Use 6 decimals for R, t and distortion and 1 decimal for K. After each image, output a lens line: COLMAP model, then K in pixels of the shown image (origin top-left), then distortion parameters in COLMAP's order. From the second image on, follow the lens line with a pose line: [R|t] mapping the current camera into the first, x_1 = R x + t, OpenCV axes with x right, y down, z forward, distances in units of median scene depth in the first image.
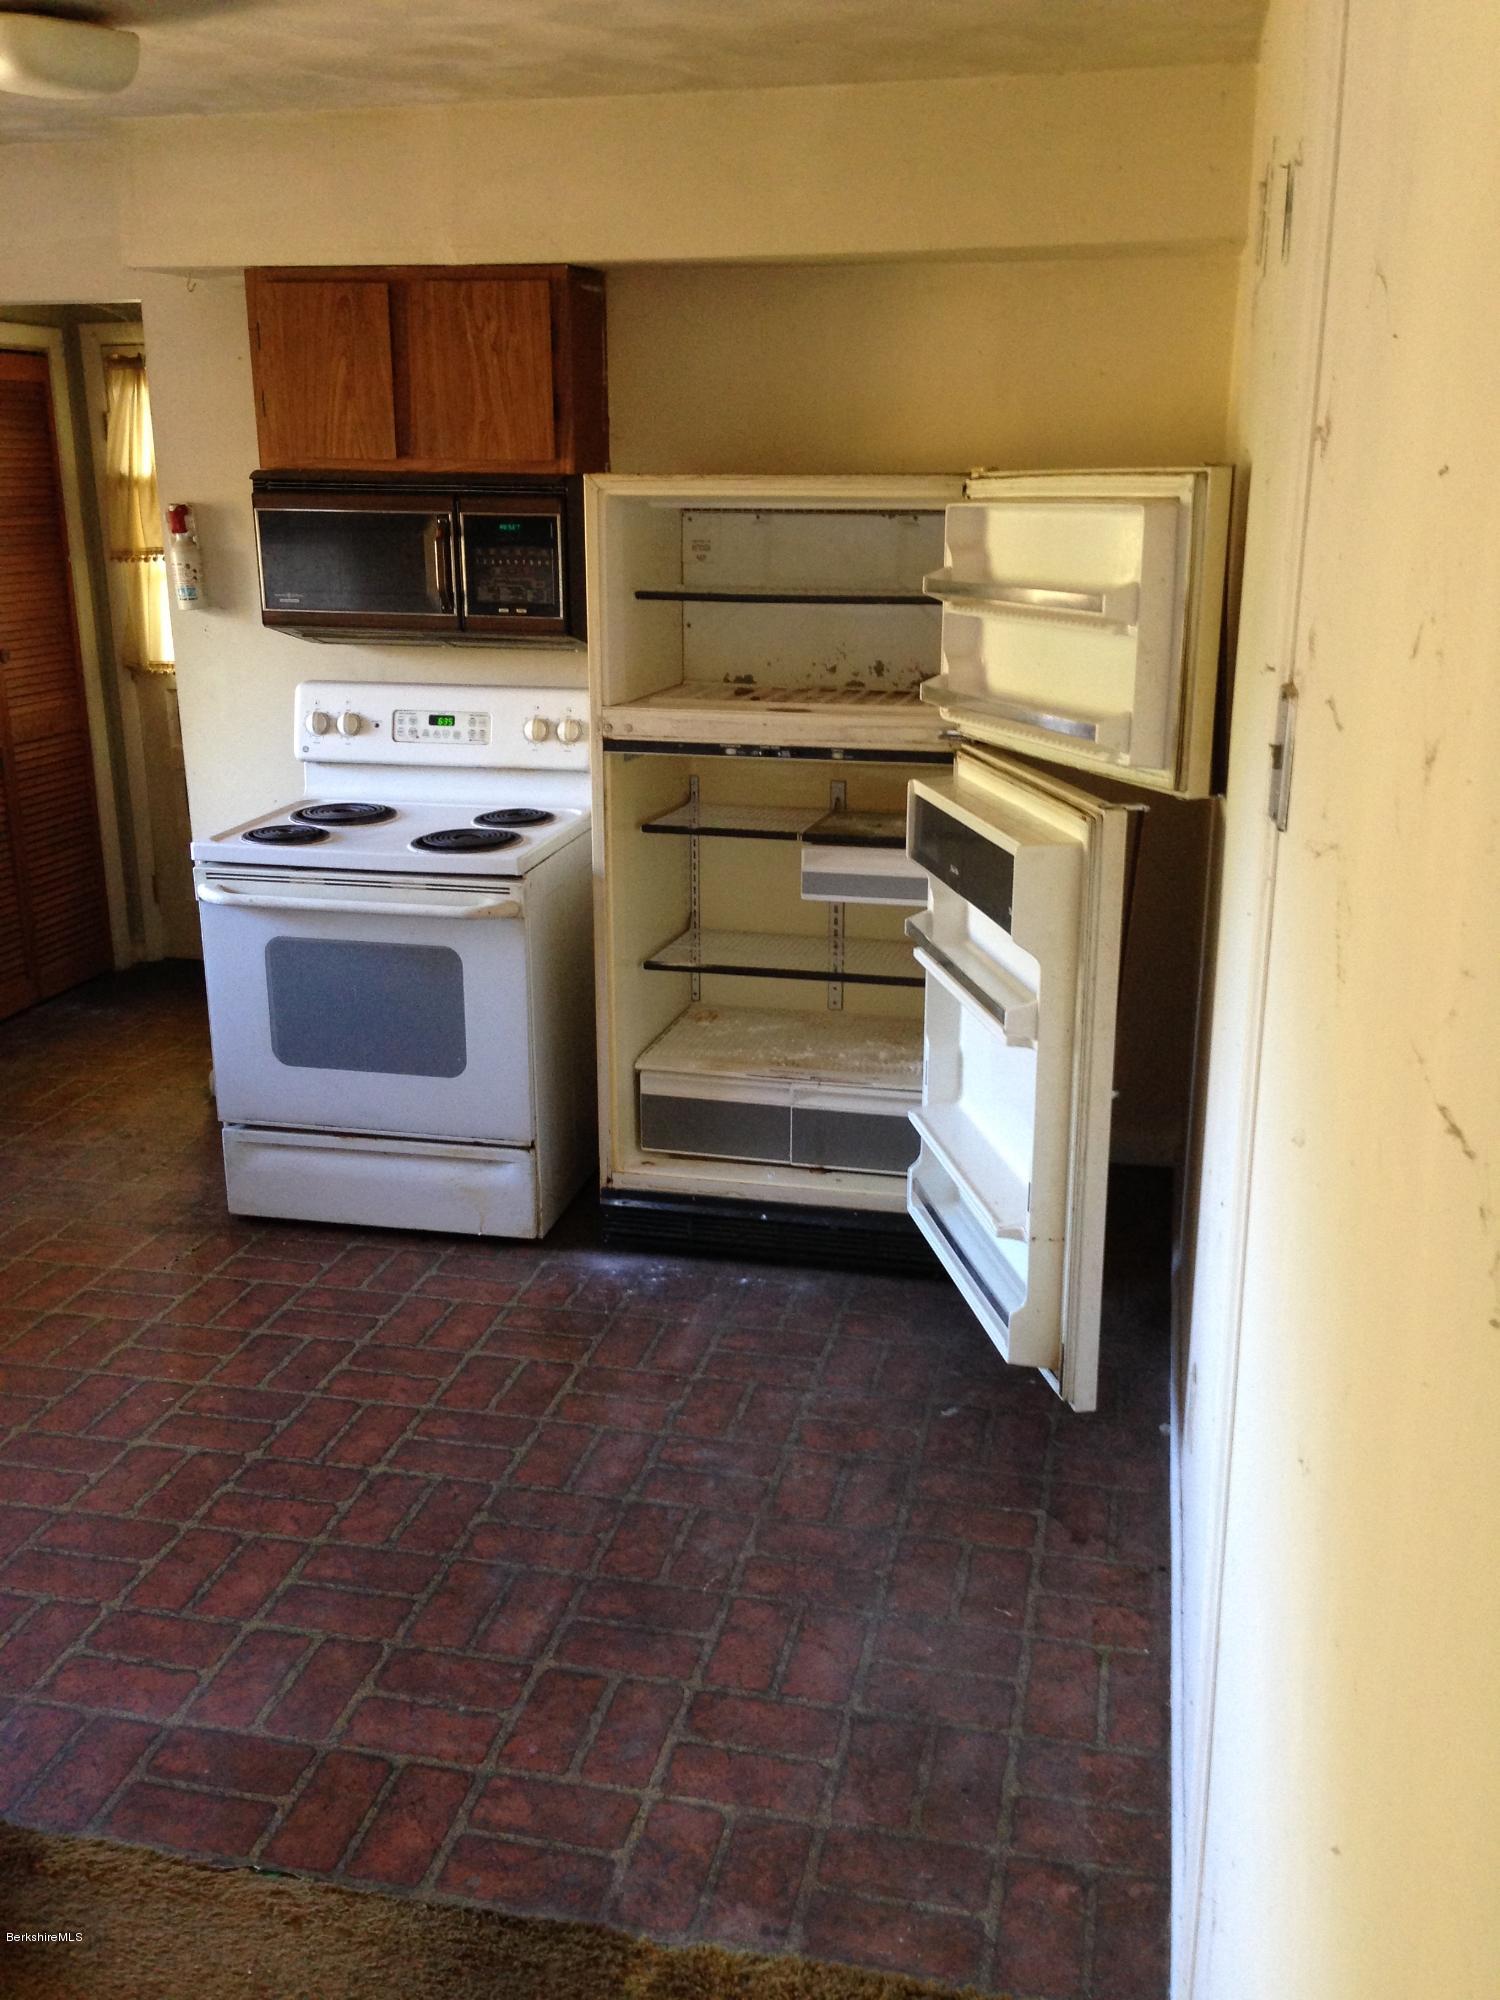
lens RADIAL K [[1868.5, 0, 751.5], [0, 1868.5, 1001.2], [0, 0, 1]] dist [-0.005962, 0.000000]
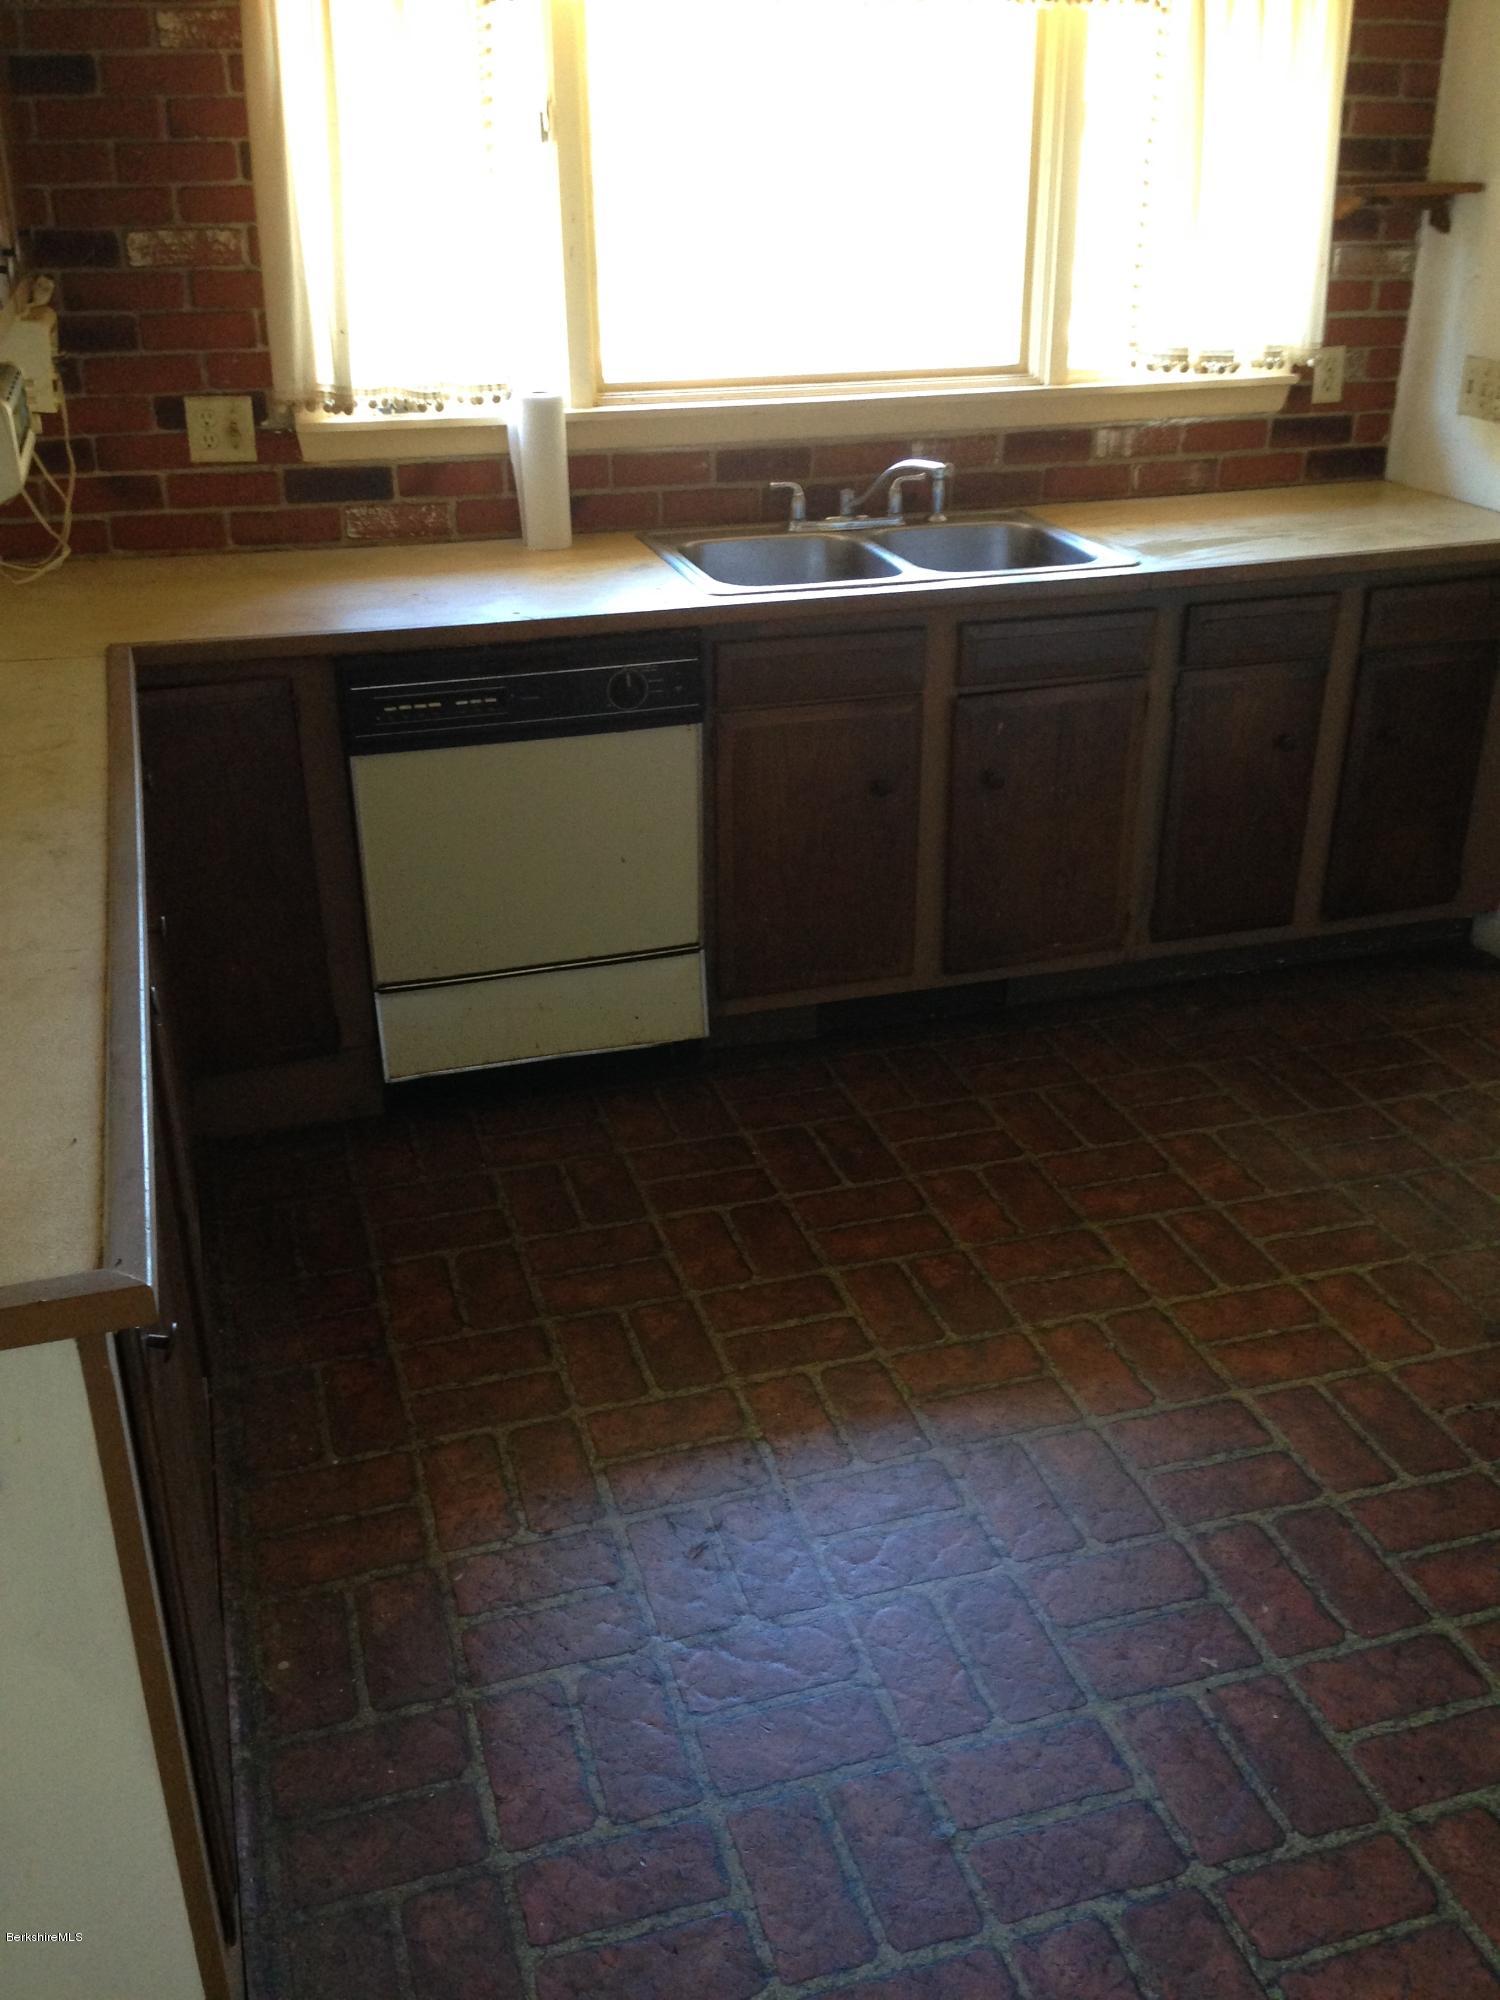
lens RADIAL K [[1868.5, 0, 750.1], [0, 1868.5, 999.0], [0, 0, 1]] dist [-0.005962, 0.000000]
pose [[0.477828, 0.419453, -0.771842, 0.113338], [-0.250383, 0.907222, 0.338018, -0.127049], [0.842015, 0.031741, 0.538520, 0.330662]]
